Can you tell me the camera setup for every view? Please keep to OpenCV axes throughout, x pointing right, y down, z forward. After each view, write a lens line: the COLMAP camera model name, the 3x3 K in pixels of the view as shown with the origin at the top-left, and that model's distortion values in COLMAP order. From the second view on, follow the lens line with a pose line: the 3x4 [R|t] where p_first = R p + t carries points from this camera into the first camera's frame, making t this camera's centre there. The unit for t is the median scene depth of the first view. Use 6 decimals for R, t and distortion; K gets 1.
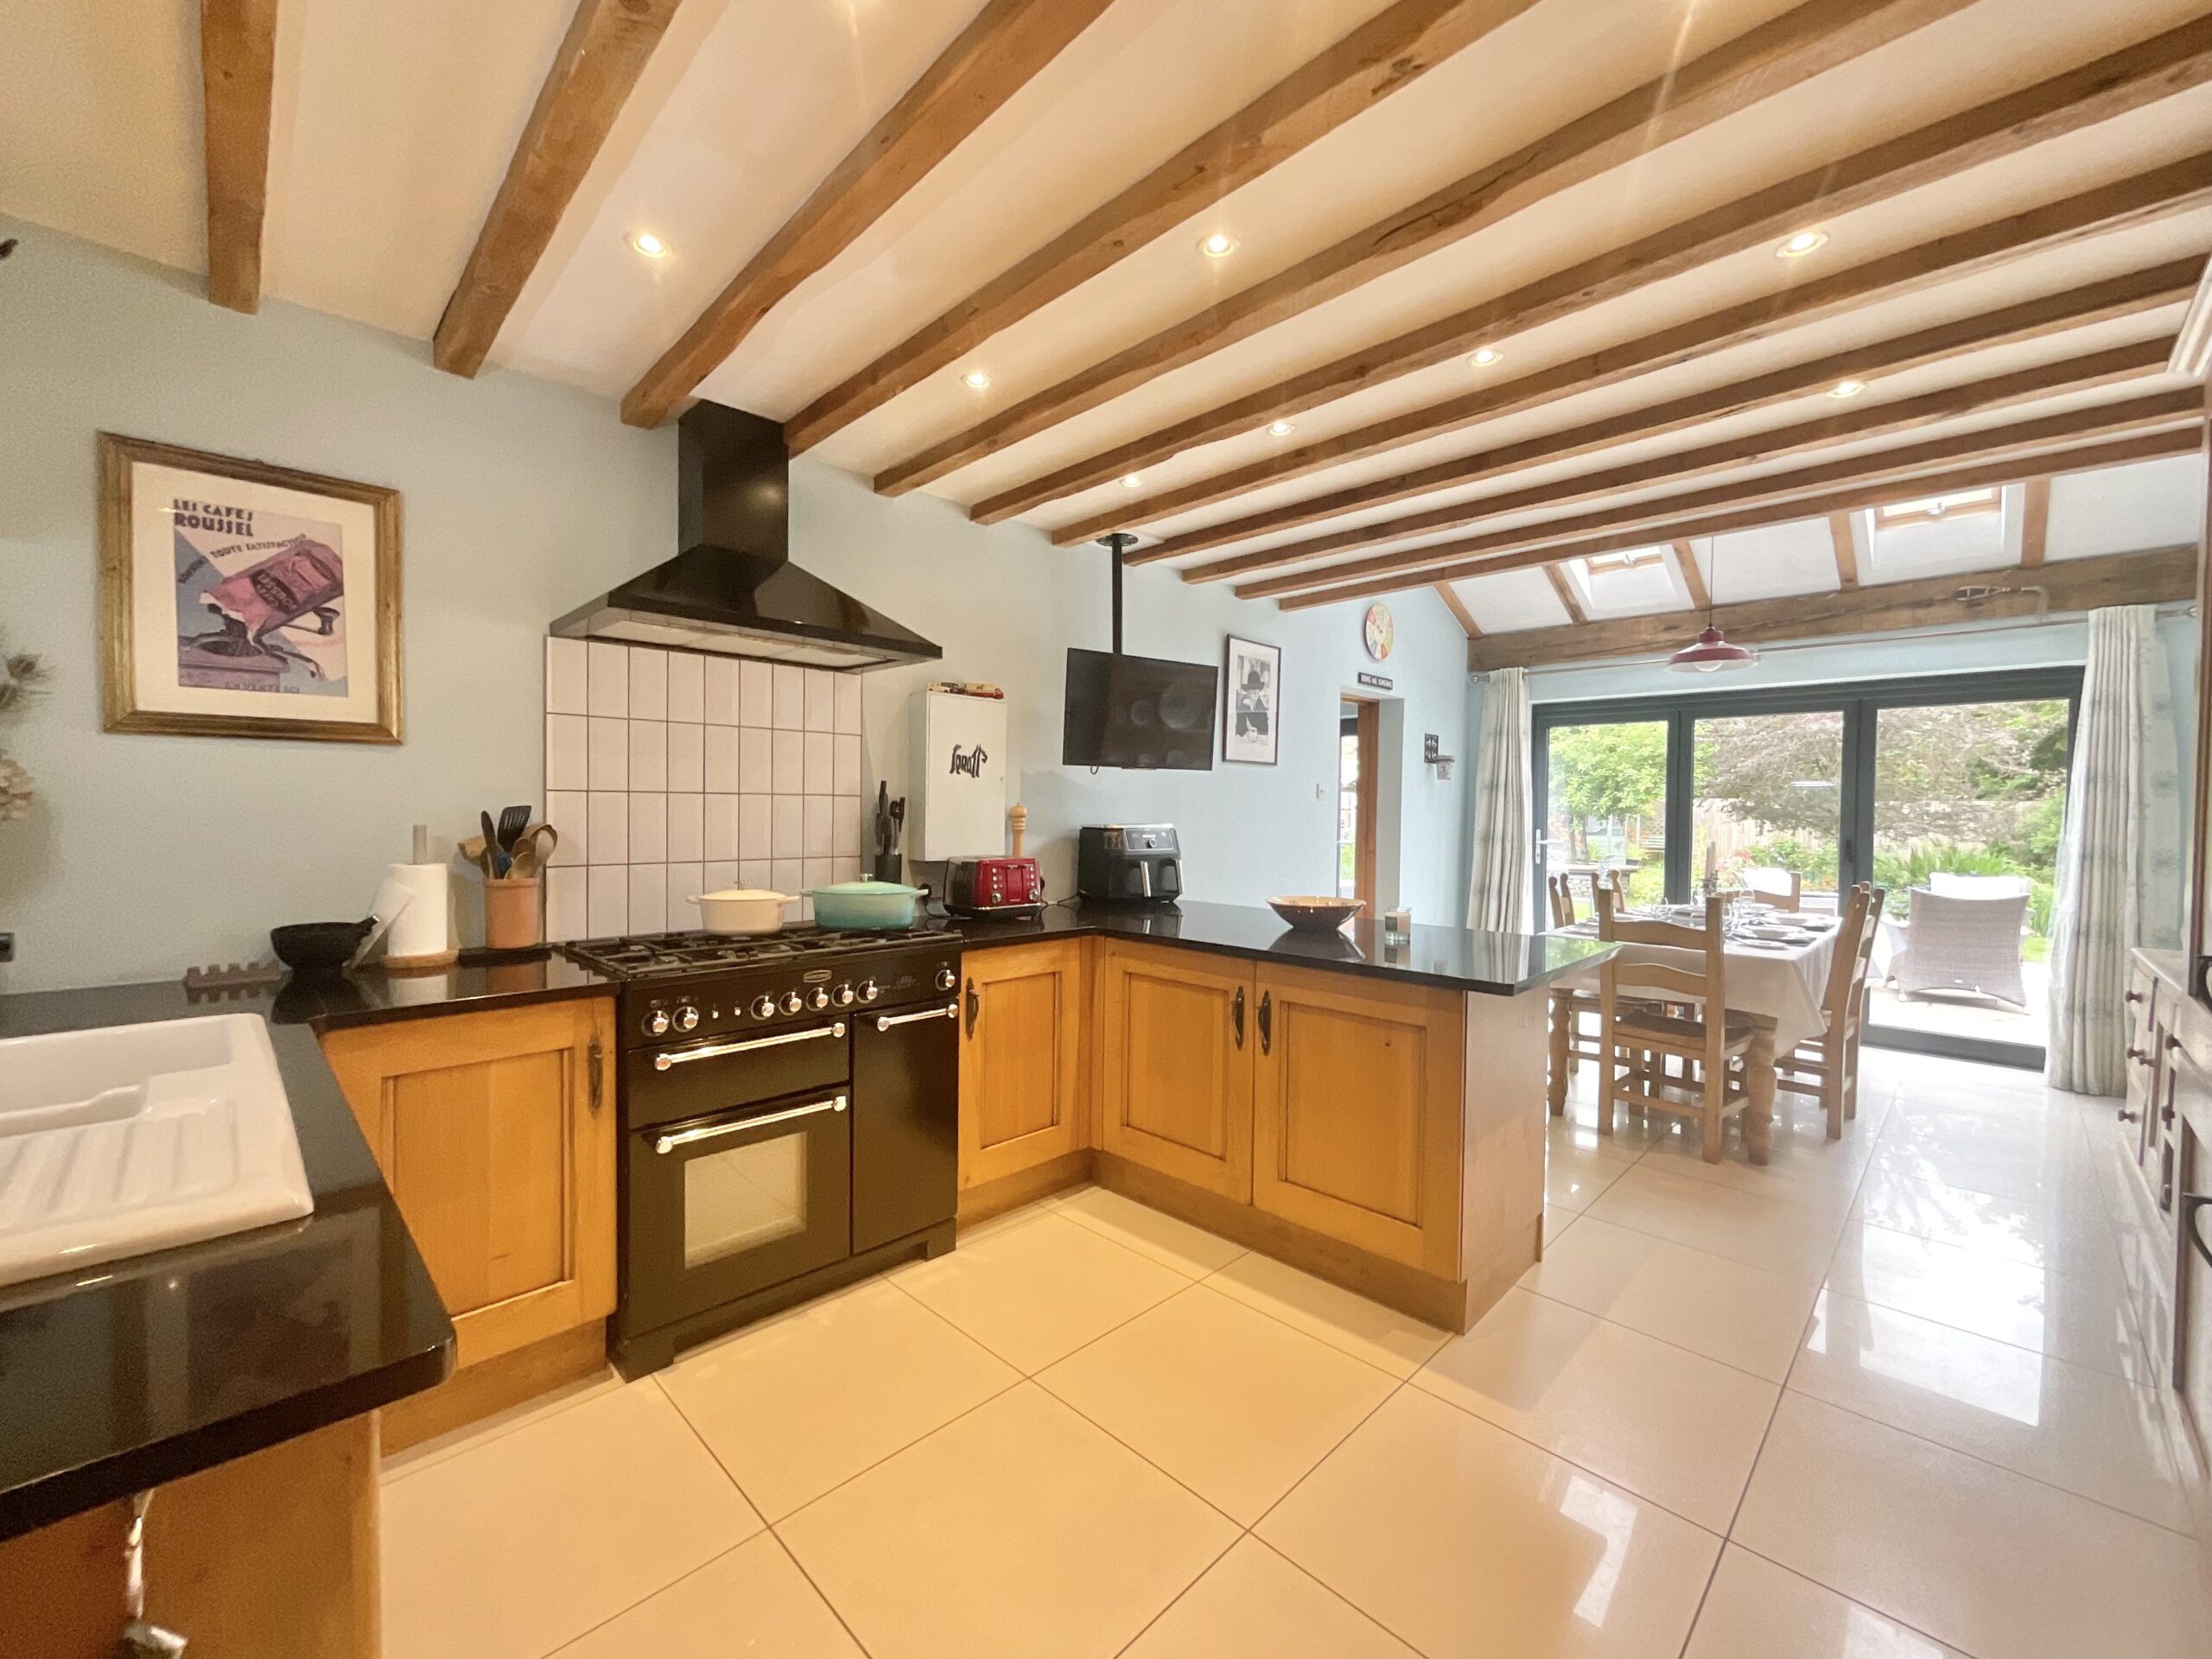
lens RADIAL K [[894.6, 0, 1102.1], [0, 894.6, 830.3], [0, 0, 1]] dist [-0.000612, 0.000425]
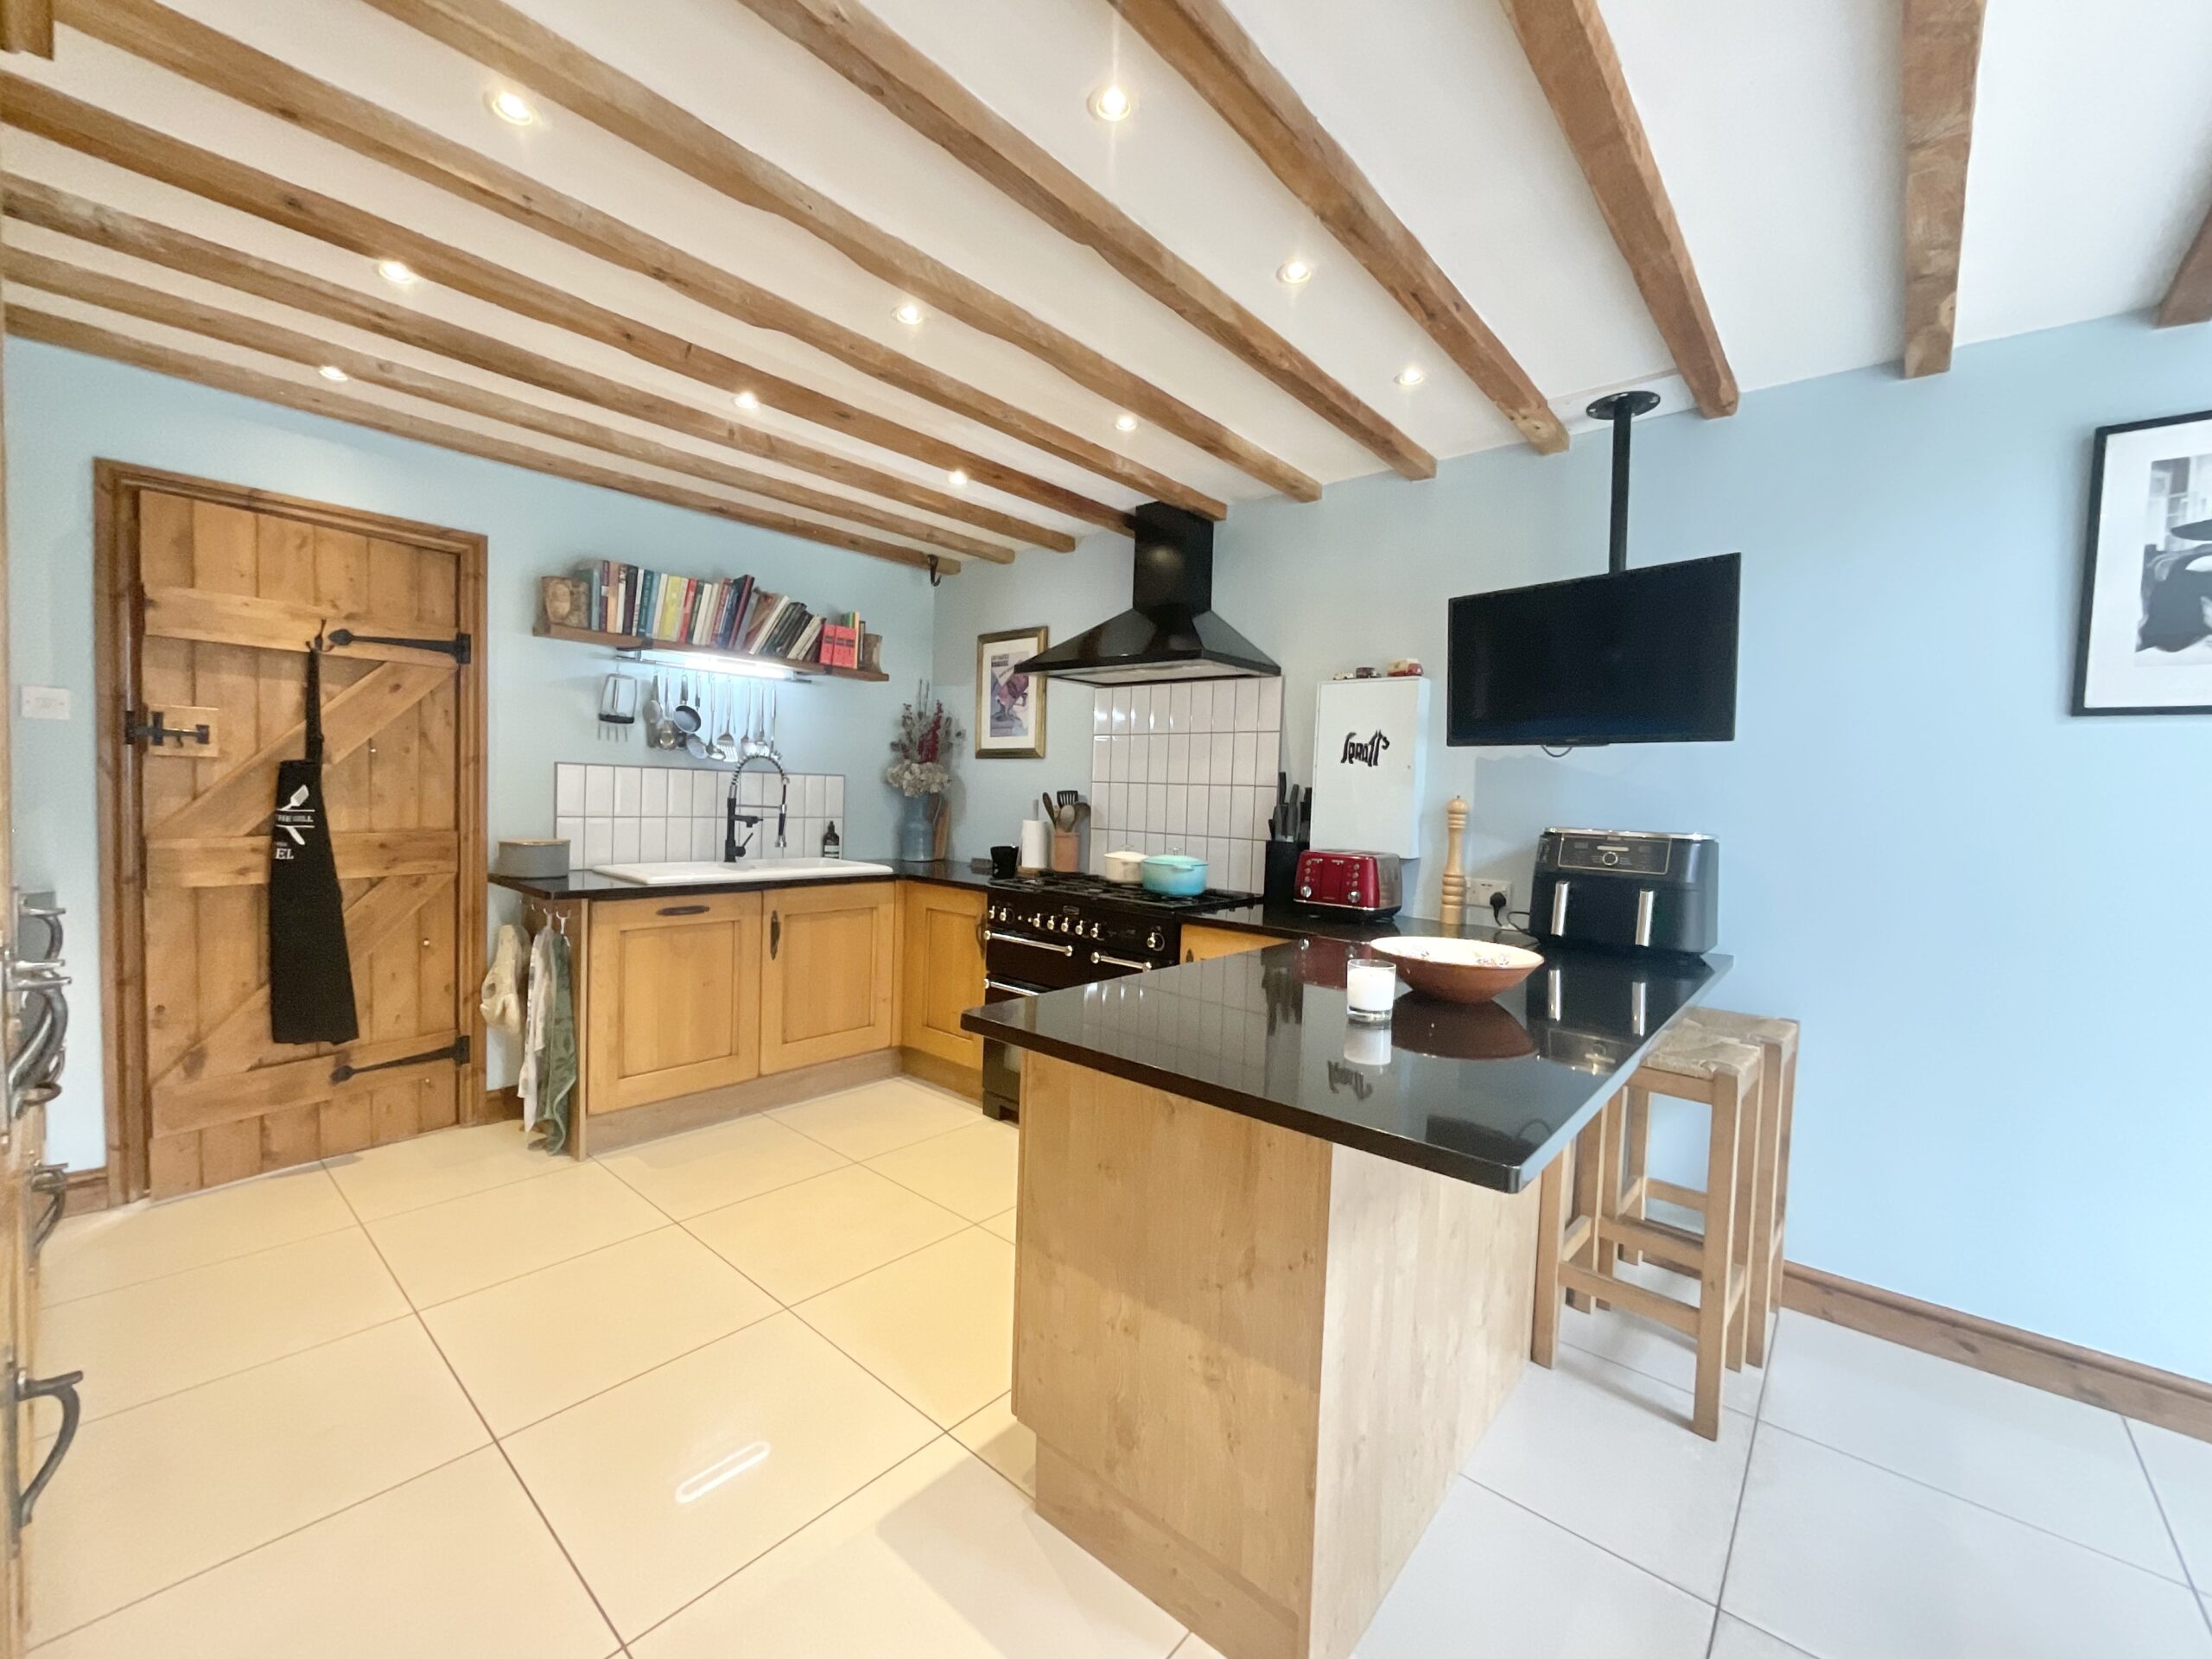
lens RADIAL K [[894.6, 0, 1102.1], [0, 894.6, 830.3], [0, 0, 1]] dist [-0.000612, 0.000425]
pose [[0.071252, 0.029597, -0.997019, 1.050299], [-0.064231, 0.997621, 0.025025, 0.001529], [0.995388, 0.062257, 0.072984, 0.923135]]
